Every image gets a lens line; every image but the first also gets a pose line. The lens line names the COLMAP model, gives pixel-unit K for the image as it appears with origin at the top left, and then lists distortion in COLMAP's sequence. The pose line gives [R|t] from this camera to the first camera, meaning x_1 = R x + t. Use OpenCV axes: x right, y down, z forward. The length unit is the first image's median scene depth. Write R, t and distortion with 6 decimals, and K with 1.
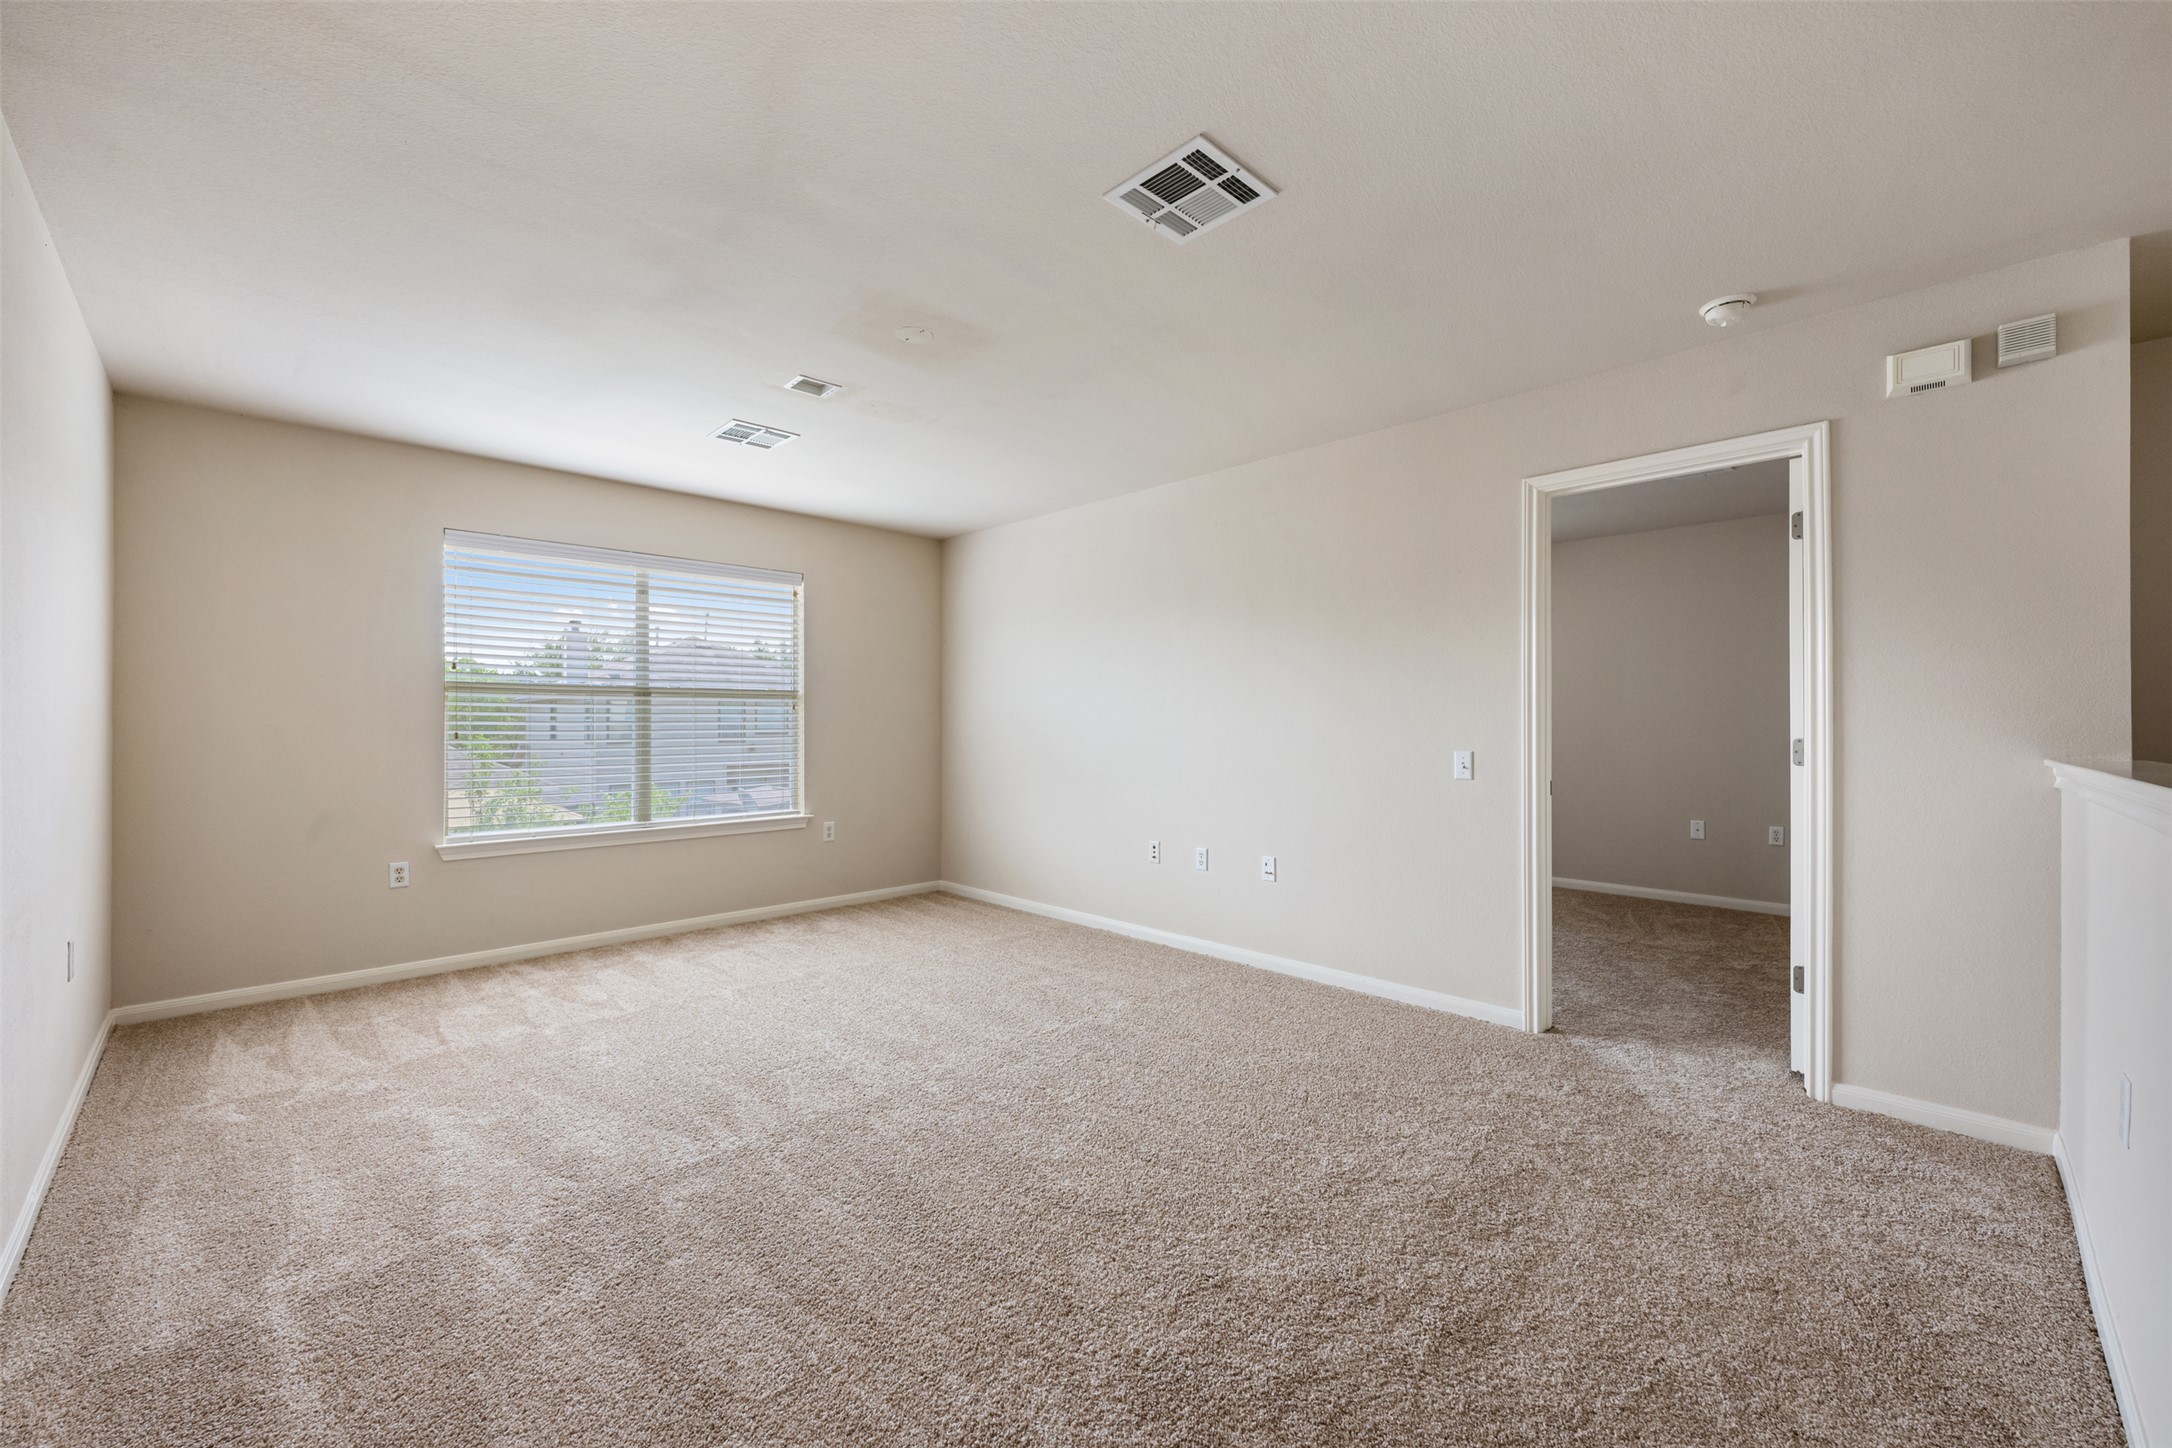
lens RADIAL K [[858.2, 0, 1085.4], [0, 858.2, 722.4], [0, 0, 1]] dist [-0.001722, -0.000187]
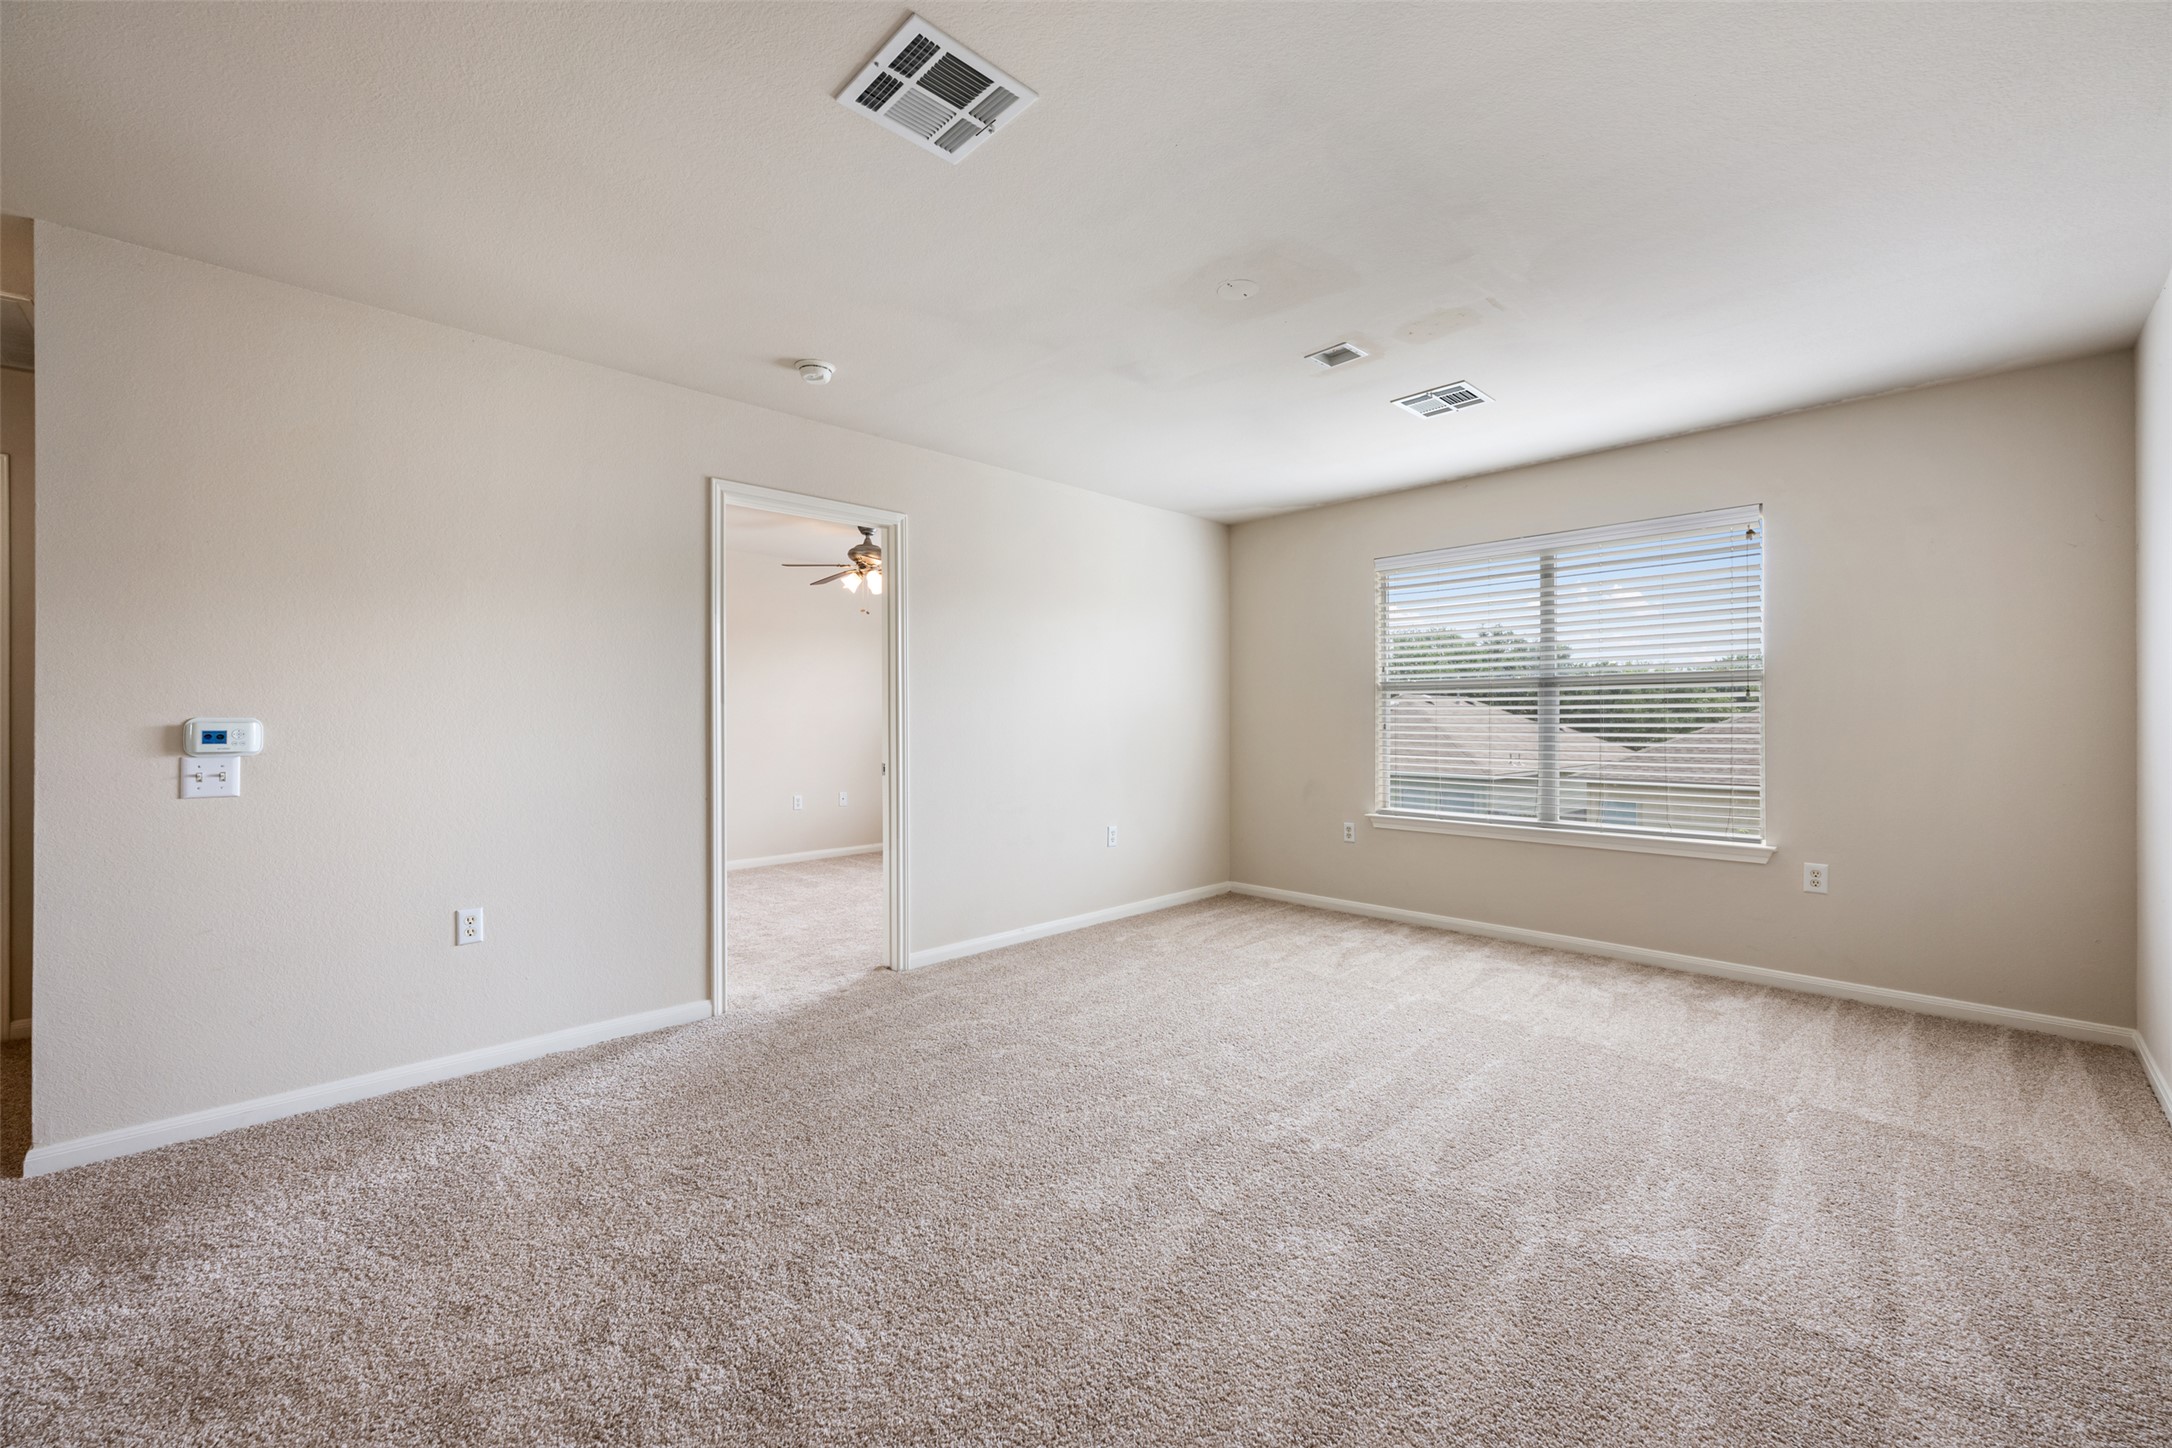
lens RADIAL K [[858.2, 0, 1082.4], [0, 858.2, 710.2], [0, 0, 1]] dist [-0.001722, -0.000187]
pose [[-0.007736, -0.011385, -0.999905, 0.642753], [0.002078, 0.999933, -0.011402, 0.006434], [0.999968, -0.002166, -0.007712, 0.760368]]
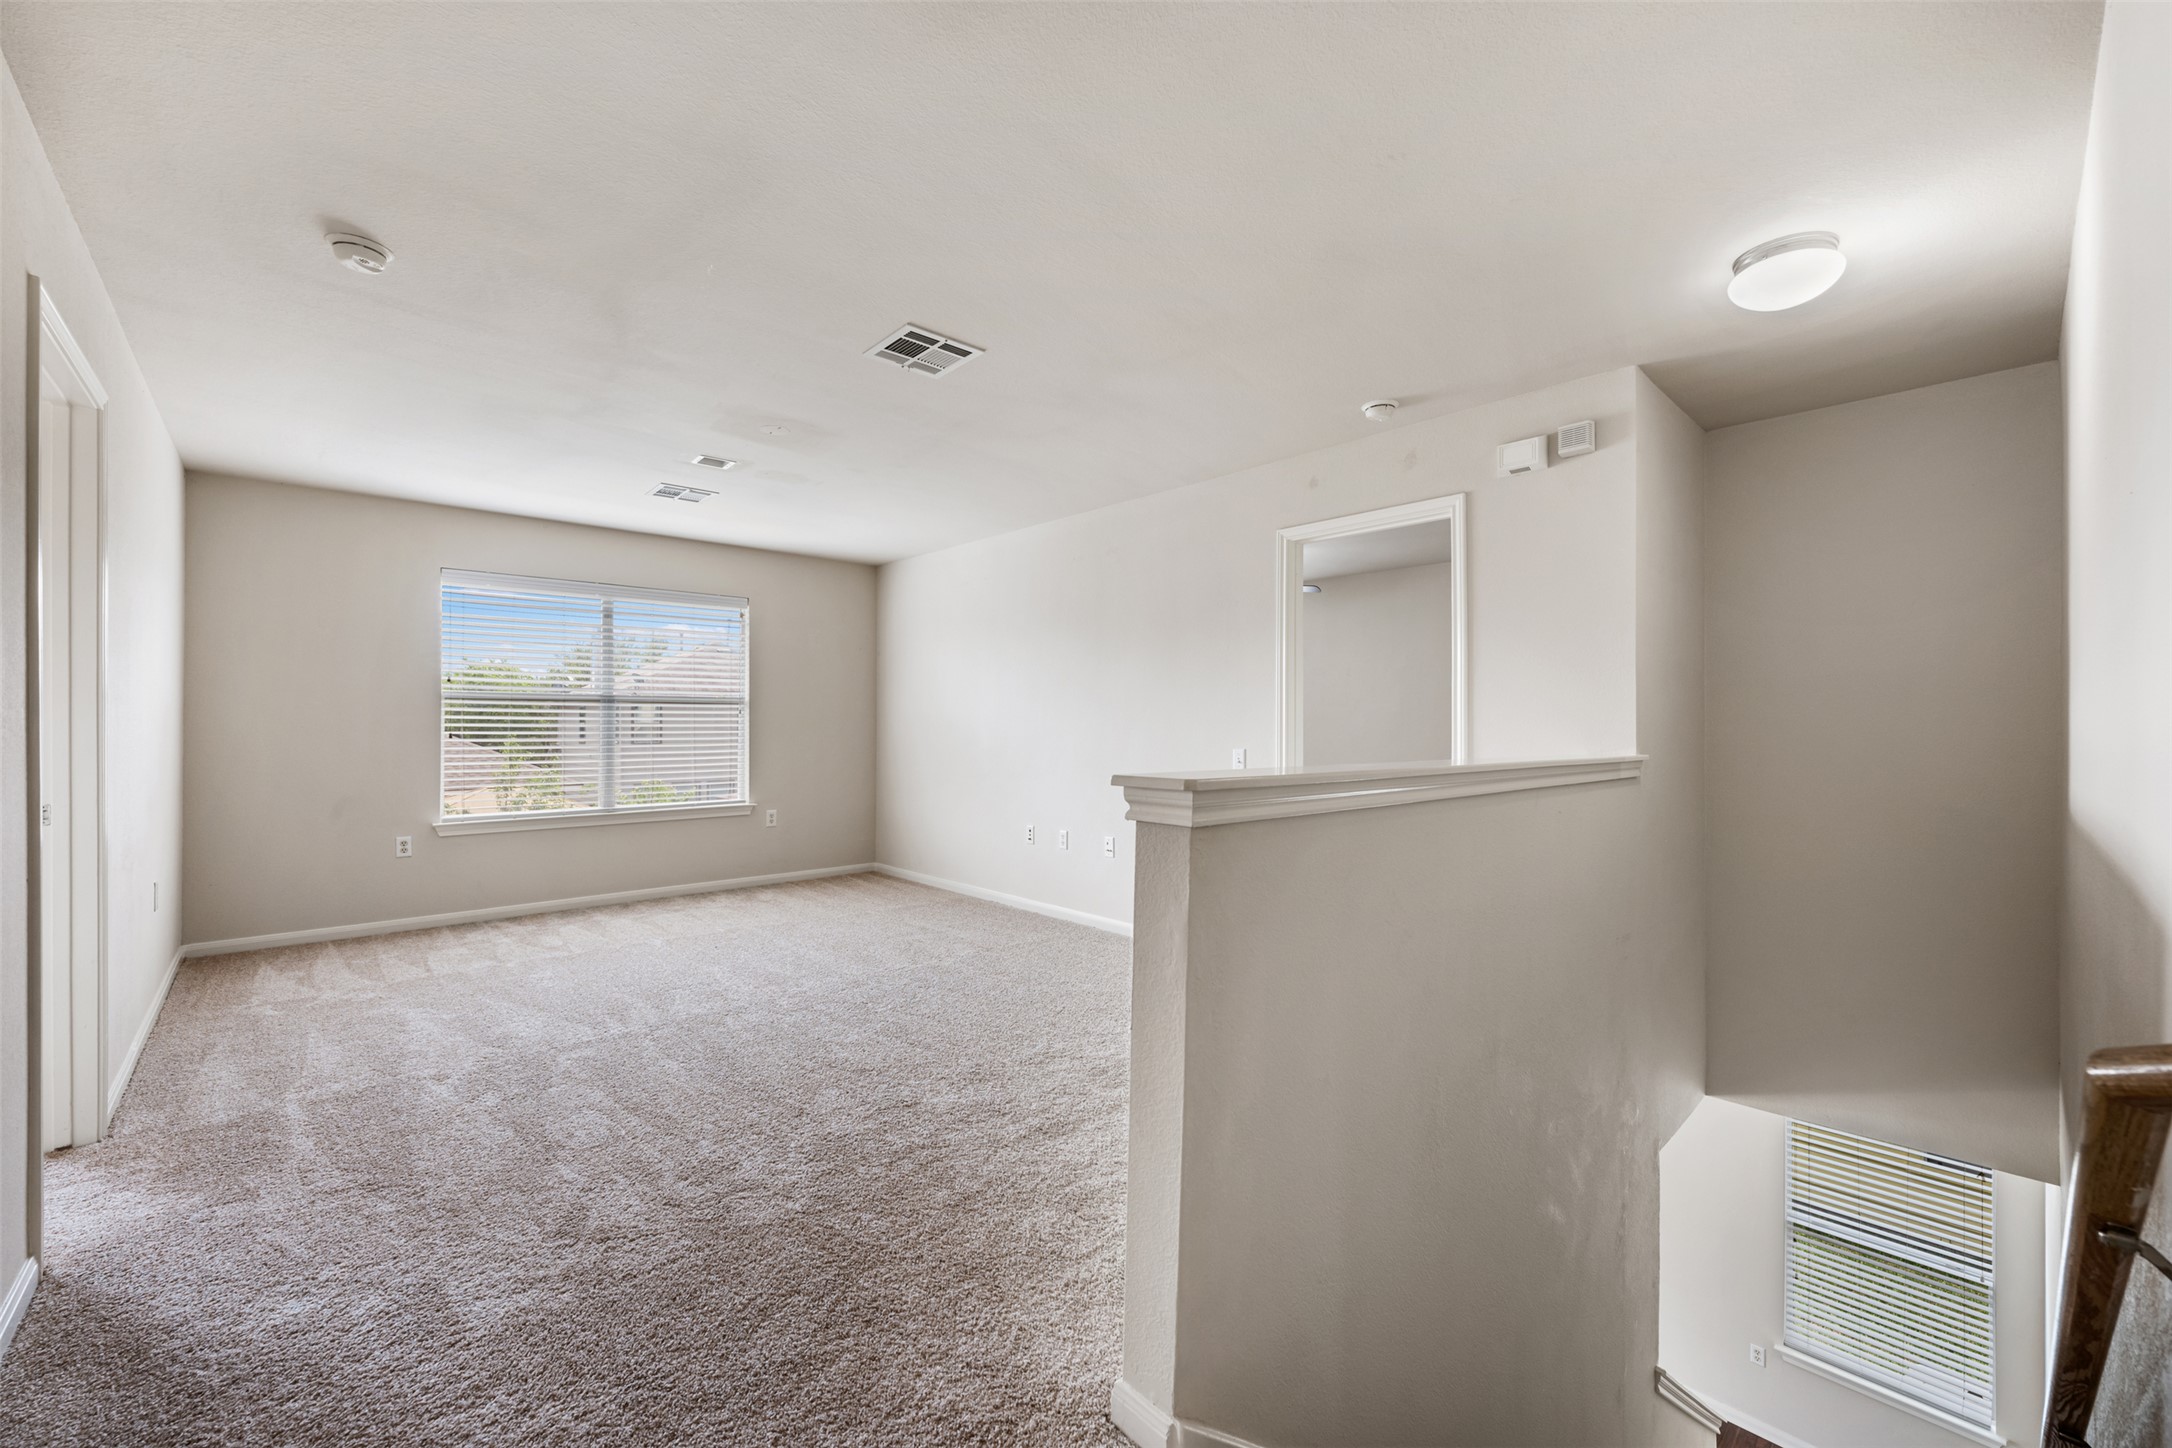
lens RADIAL K [[858.2, 0, 1086.8], [0, 858.2, 724.0], [0, 0, 1]] dist [-0.001722, -0.000187]
pose [[0.999498, 0.000754, -0.031682, 0.291059], [-0.000778, 0.999999, -0.000738, -0.001337], [0.031682, 0.000763, 0.999498, -0.270029]]
